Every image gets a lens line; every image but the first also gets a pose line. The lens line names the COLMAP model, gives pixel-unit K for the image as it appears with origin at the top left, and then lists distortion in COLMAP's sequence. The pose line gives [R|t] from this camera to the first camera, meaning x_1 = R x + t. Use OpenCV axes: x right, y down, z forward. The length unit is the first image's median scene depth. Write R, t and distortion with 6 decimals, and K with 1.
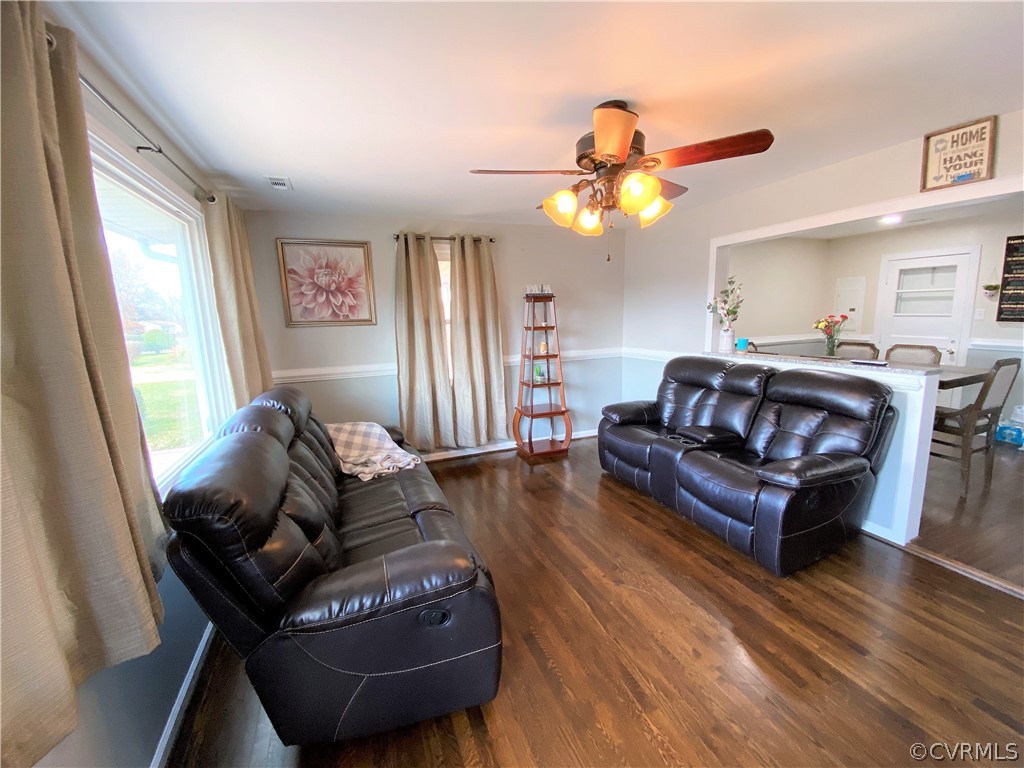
lens RADIAL K [[414.2, 0, 508.4], [0, 414.2, 384.7], [0, 0, 1]] dist [0.038112, -0.028623]
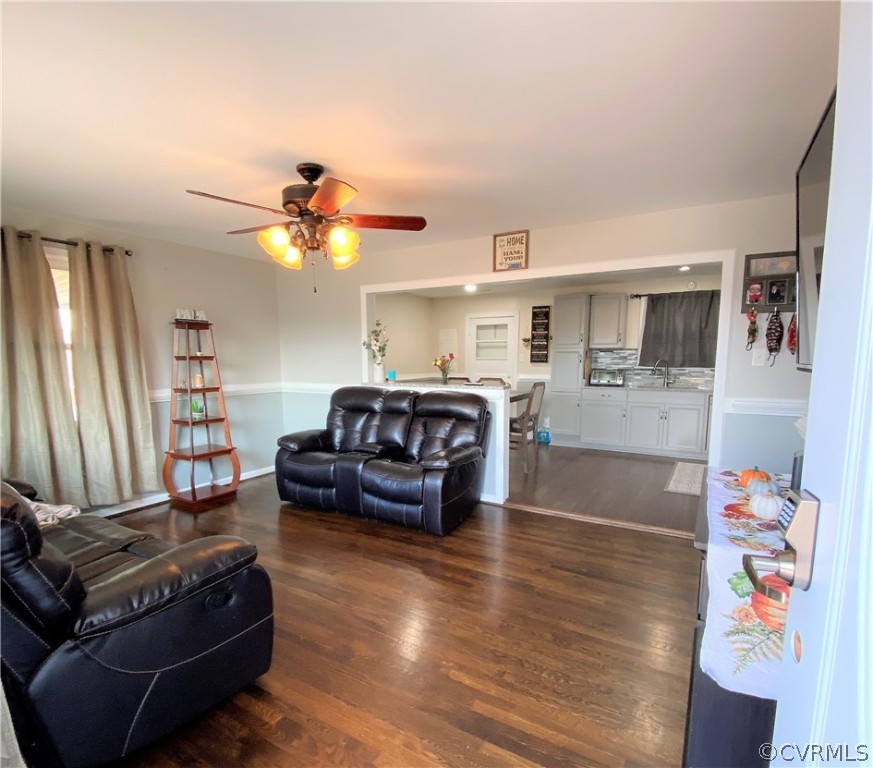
lens RADIAL K [[469.4, 0, 440.6], [0, 469.4, 418.5], [0, 0, 1]] dist [0.075722, -0.082807]
pose [[0.776155, -0.053904, 0.628234, -0.184286], [0.083661, 0.996334, -0.017871, 0.061376], [-0.624967, 0.066429, 0.777819, -0.133918]]
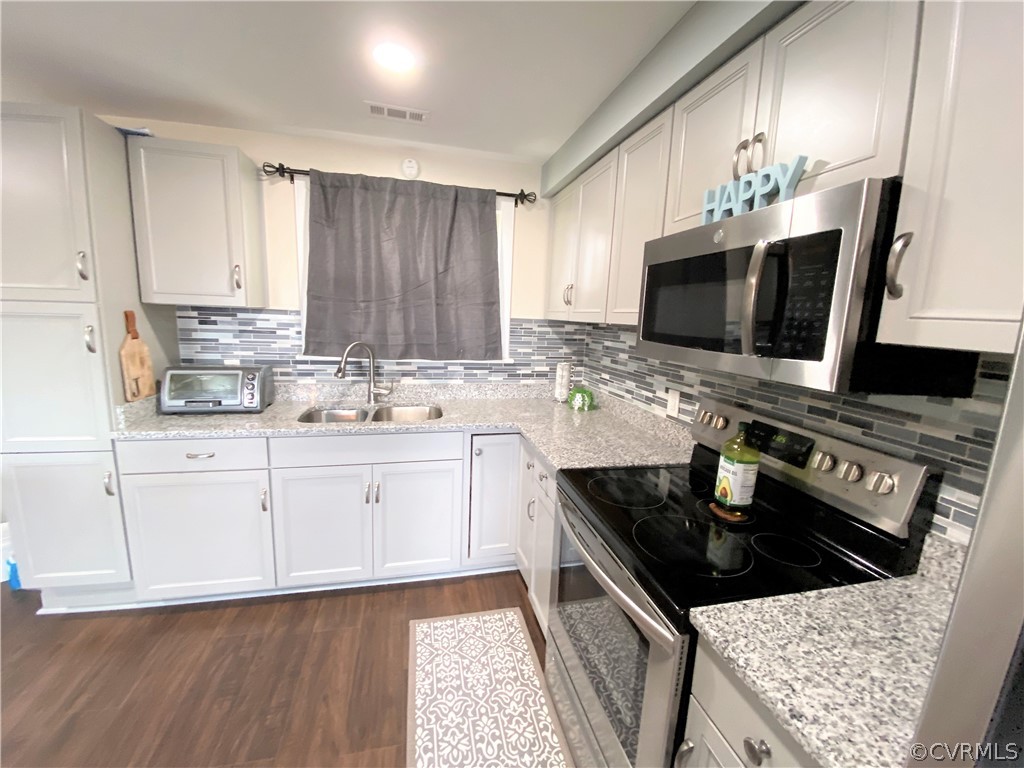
lens RADIAL K [[414.2, 0, 508.4], [0, 414.2, 384.7], [0, 0, 1]] dist [0.038112, -0.028623]
pose [[0.141417, -0.127655, 0.981685, 0.966399], [0.123809, 0.986146, 0.110400, -0.094853], [-0.982177, 0.105929, 0.155263, 0.392029]]
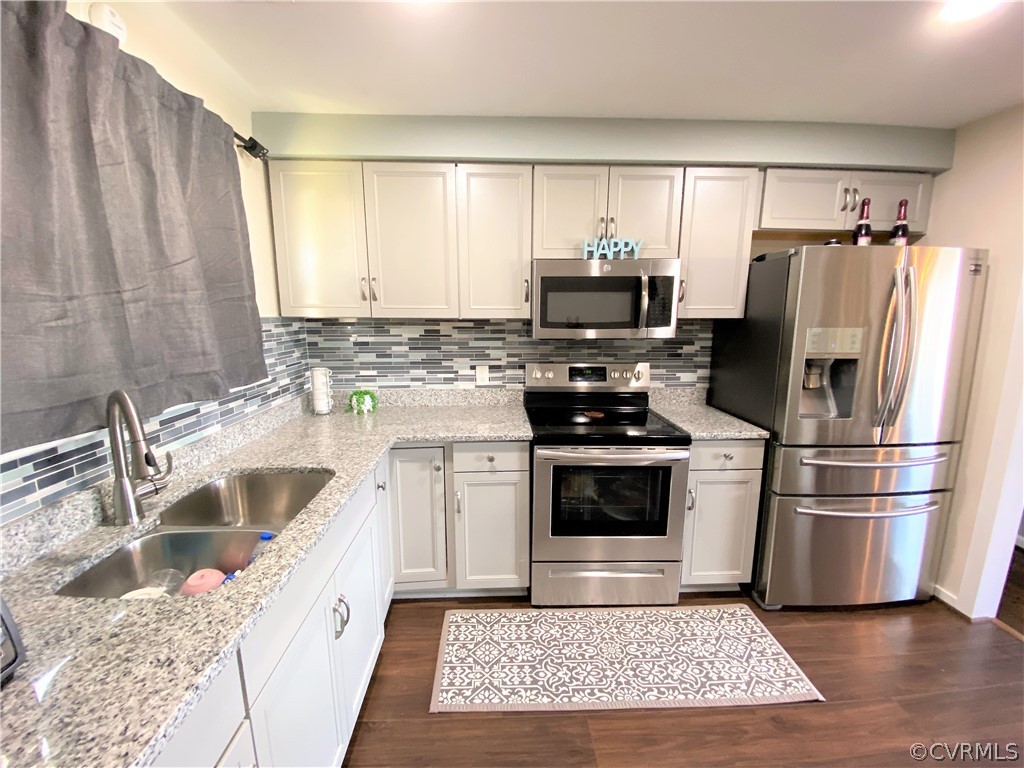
lens RADIAL K [[414.2, 0, 508.4], [0, 414.2, 384.7], [0, 0, 1]] dist [0.038112, -0.028623]
pose [[-0.945560, -0.023605, 0.324590, 1.233844], [0.084451, 0.945406, 0.314764, -0.186513], [-0.314299, 0.325040, -0.891944, 0.871212]]
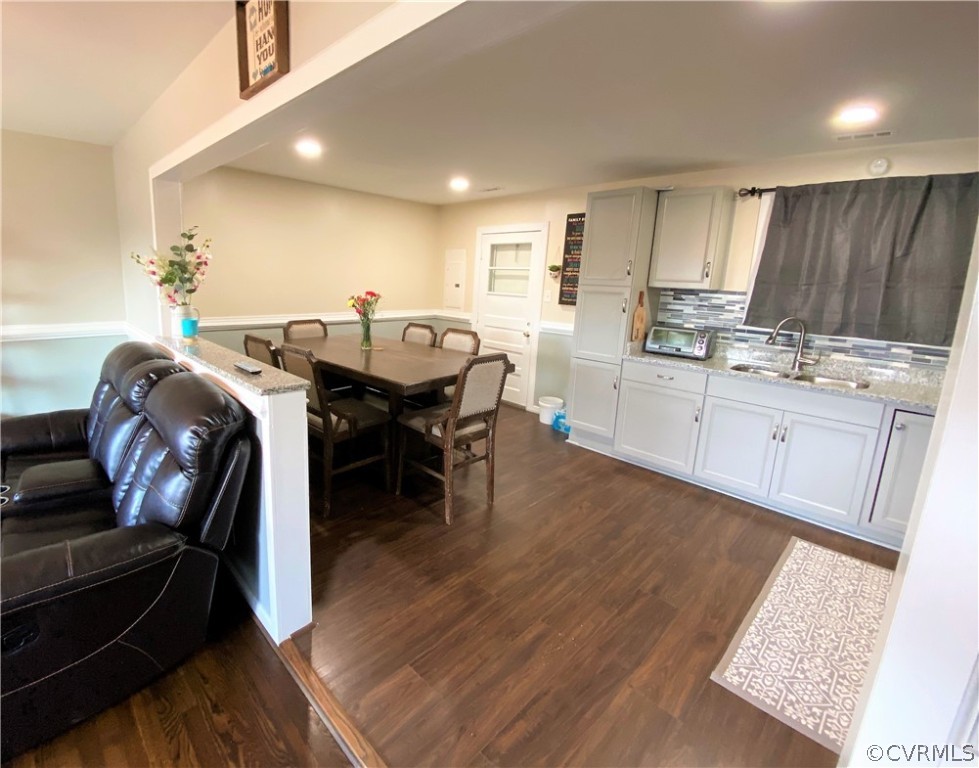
lens RADIAL K [[447.1, 0, 418.5], [0, 447.1, 359.1], [0, 0, 1]] dist [-0.001208, -0.011841]
pose [[0.934180, -0.006222, 0.356747, 0.611386], [-0.000368, 0.999831, 0.018403, -0.054771], [-0.356801, -0.017323, 0.934020, 0.179807]]
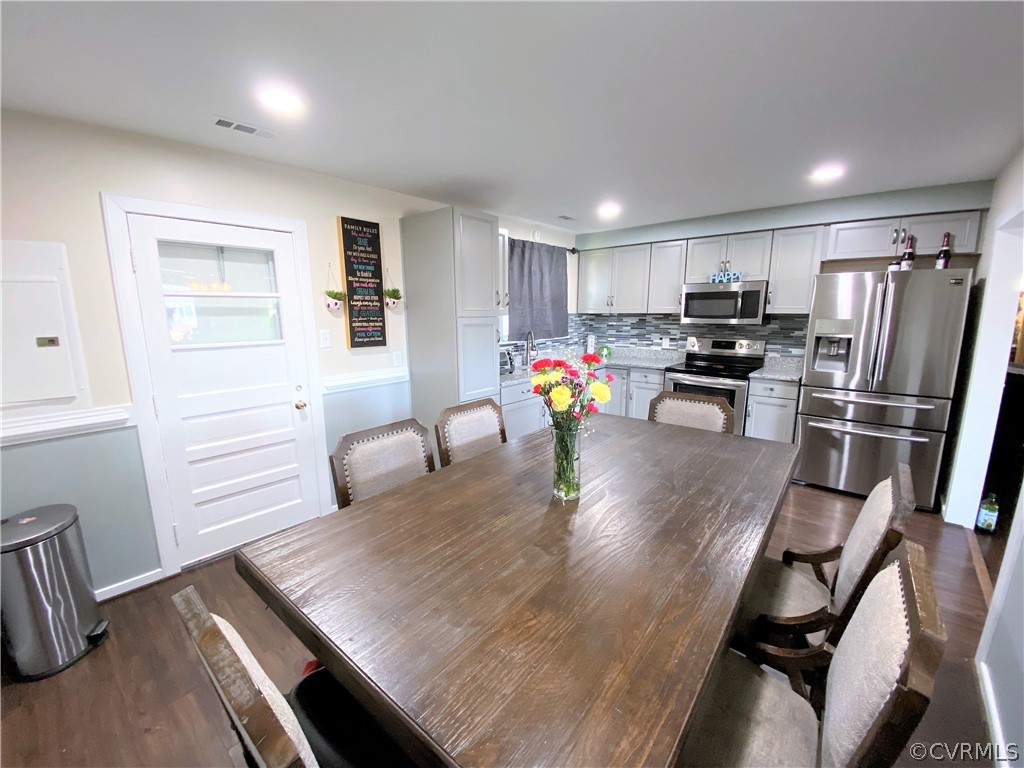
lens RADIAL K [[414.2, 0, 508.4], [0, 414.2, 384.7], [0, 0, 1]] dist [0.038112, -0.028623]
pose [[-0.462105, -0.124045, 0.878107, 0.561300], [0.170101, 0.959386, 0.225043, -0.243667], [-0.870359, 0.253360, -0.422237, 1.286357]]
